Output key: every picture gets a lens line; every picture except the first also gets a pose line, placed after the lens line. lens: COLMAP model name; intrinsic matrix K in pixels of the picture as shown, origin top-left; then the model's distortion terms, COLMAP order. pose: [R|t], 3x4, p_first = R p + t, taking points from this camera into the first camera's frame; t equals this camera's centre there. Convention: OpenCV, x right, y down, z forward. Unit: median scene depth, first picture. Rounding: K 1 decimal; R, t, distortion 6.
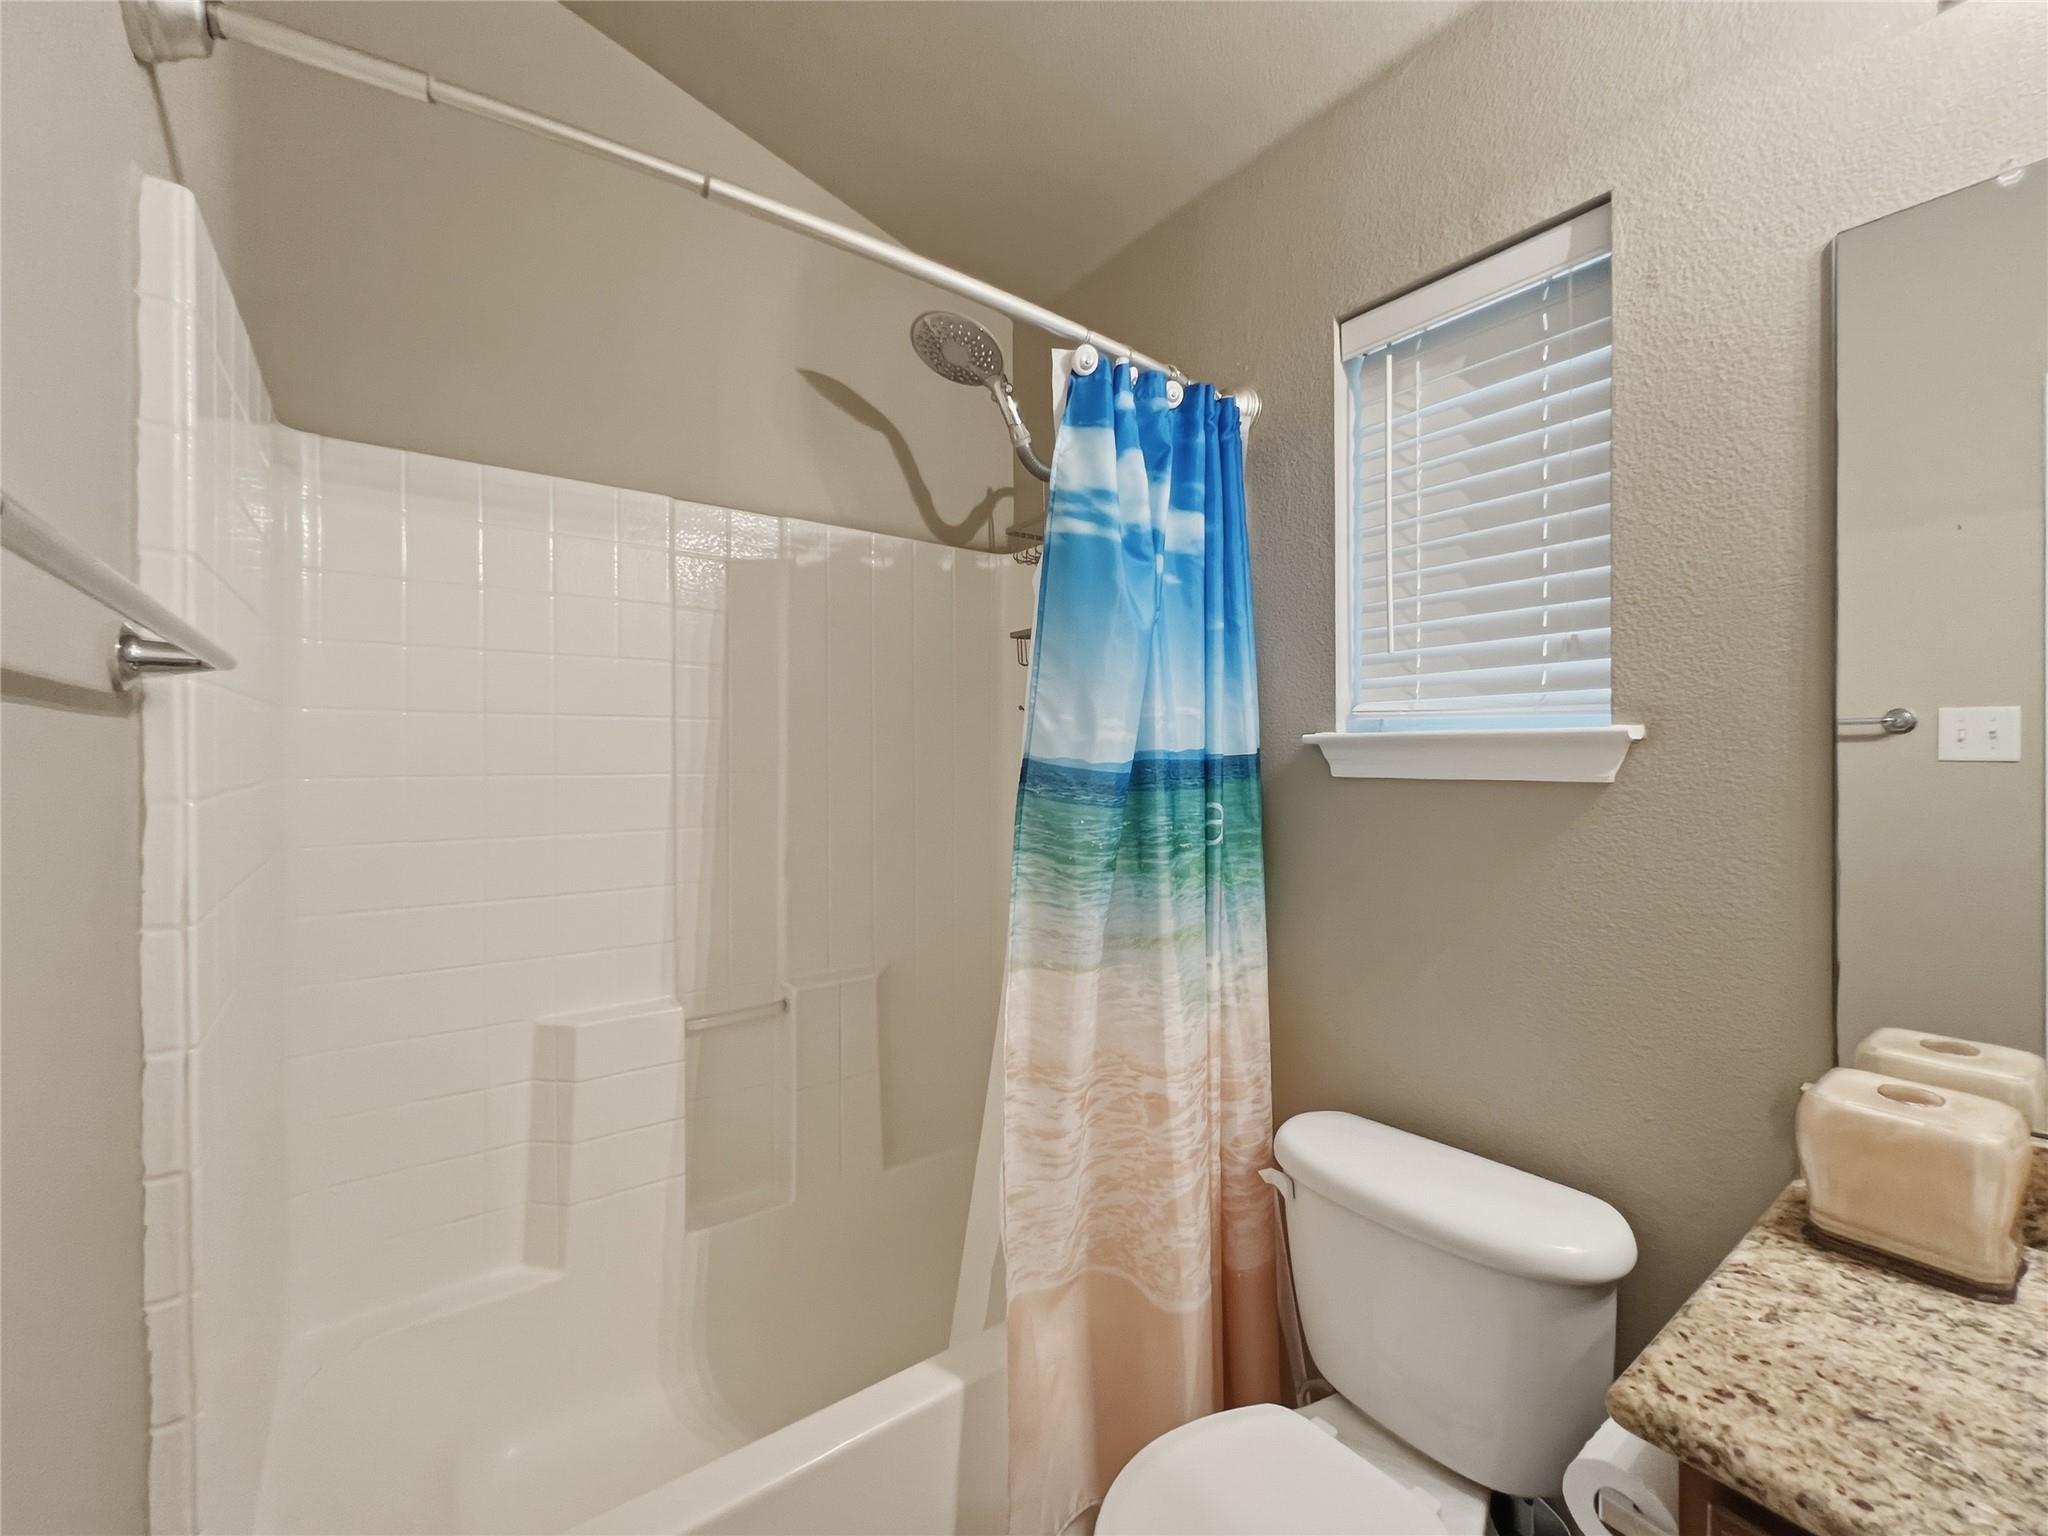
lens RADIAL K [[838.9, 0, 1022.6], [0, 838.9, 761.3], [0, 0, 1]] dist [-0.002274, -0.000173]
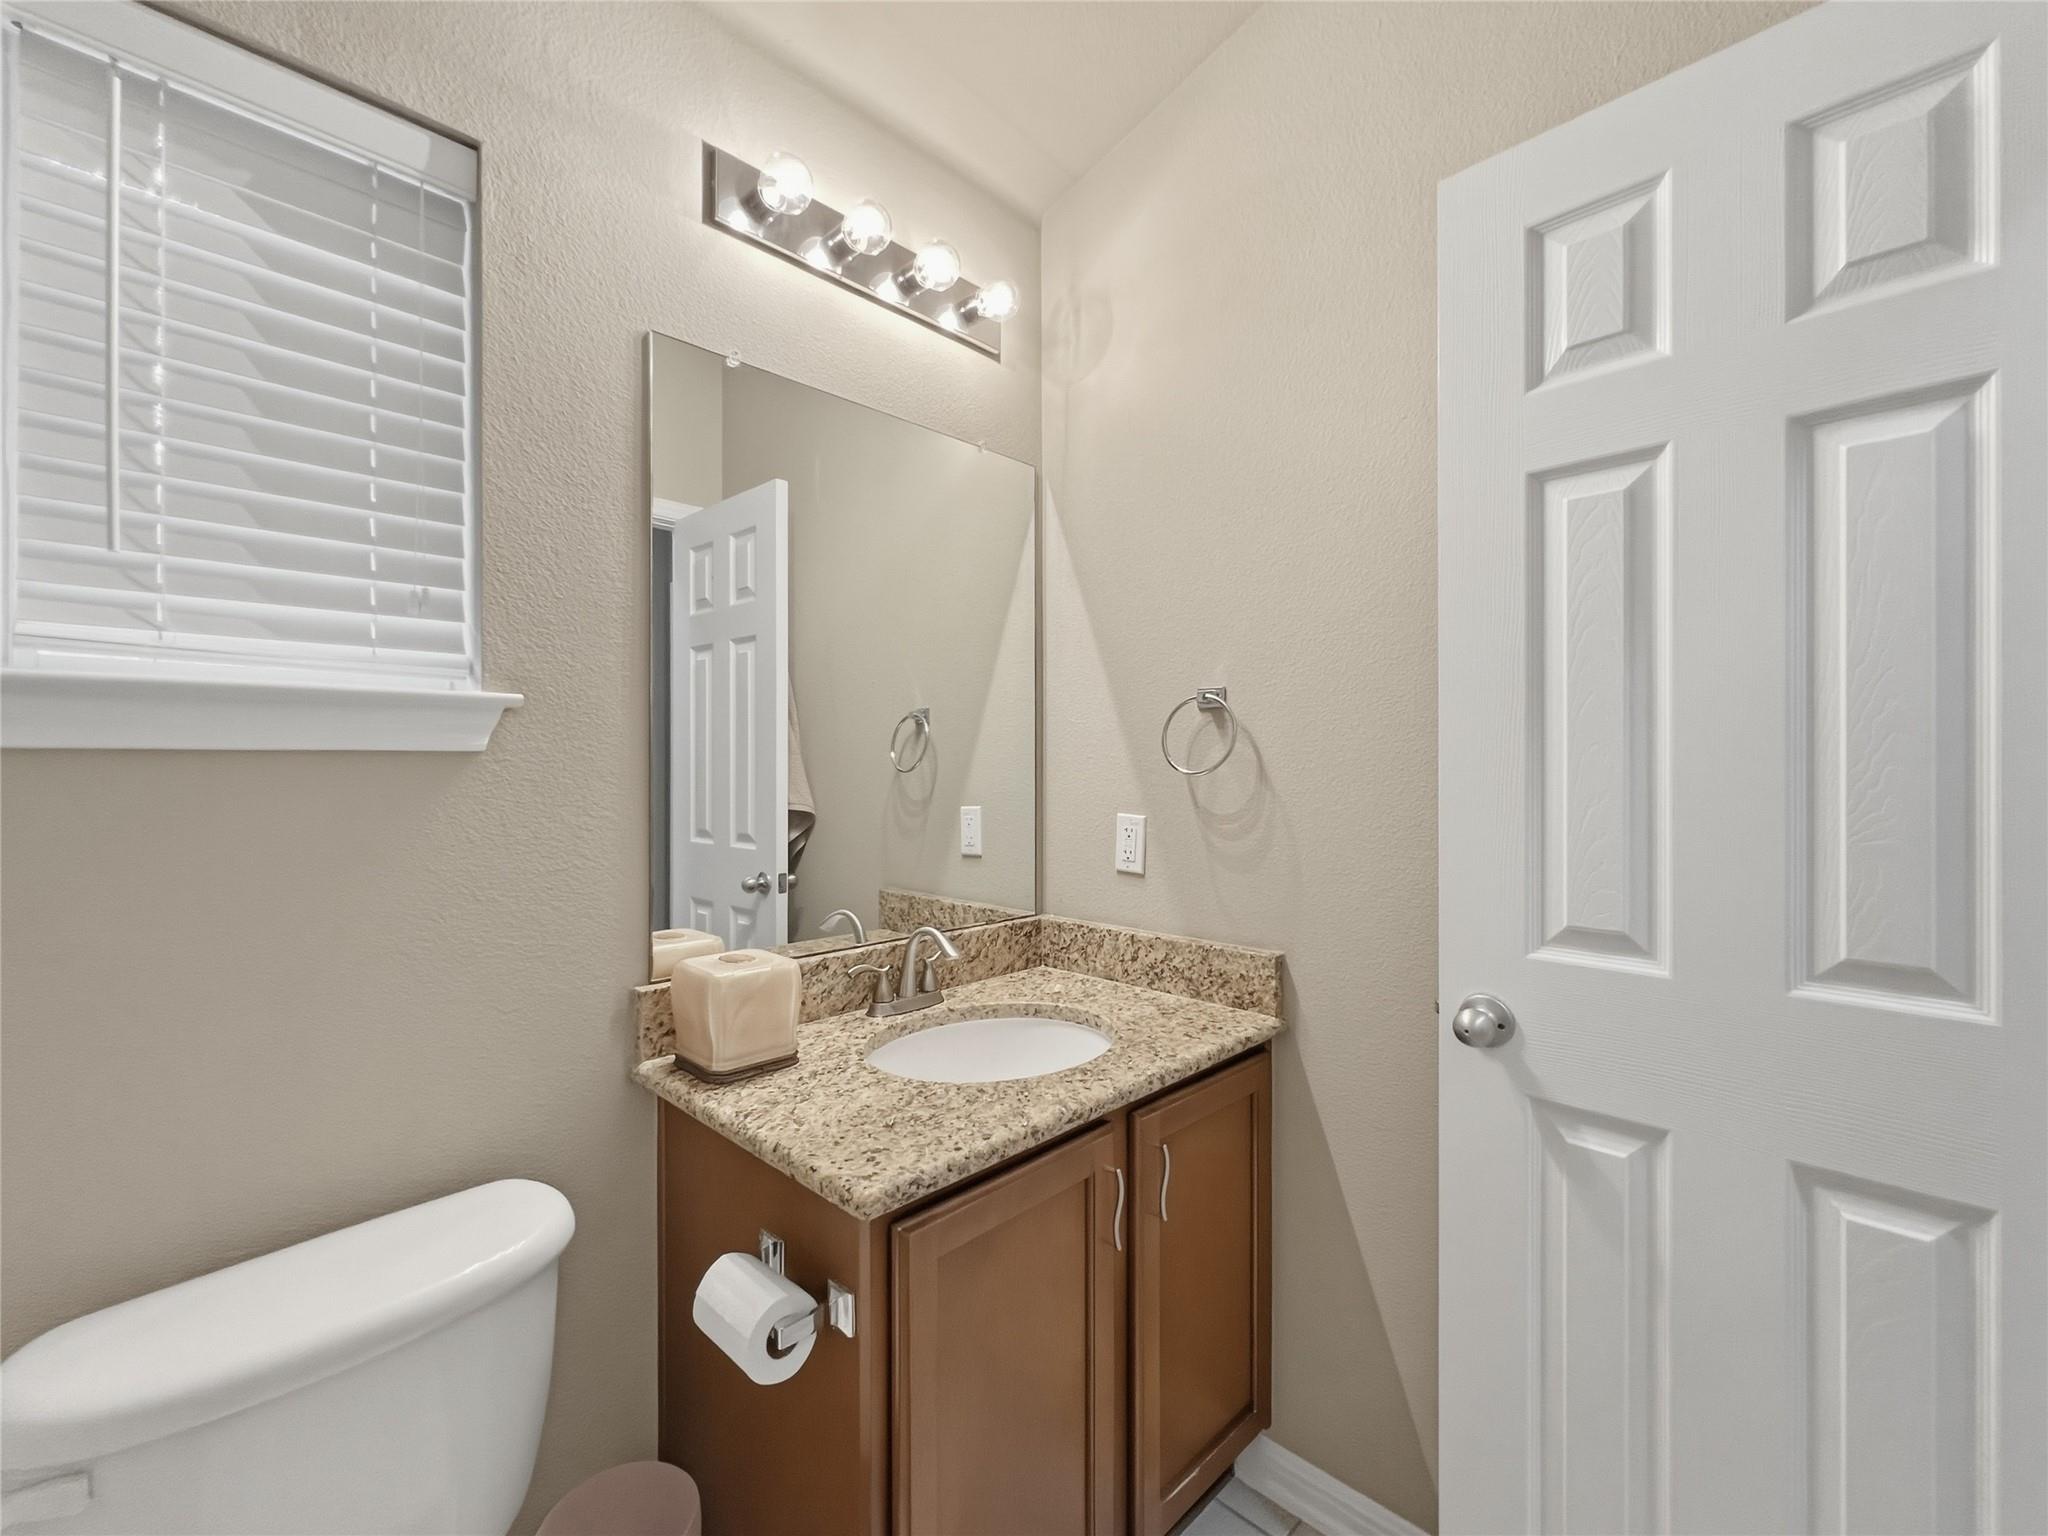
lens RADIAL K [[838.9, 0, 1022.6], [0, 838.9, 761.3], [0, 0, 1]] dist [-0.002274, -0.000173]
pose [[-0.136211, 0.002072, 0.990678, -0.342766], [0.006535, 0.999978, -0.001193, 0.042614], [-0.990658, 0.006312, -0.136221, 0.514764]]
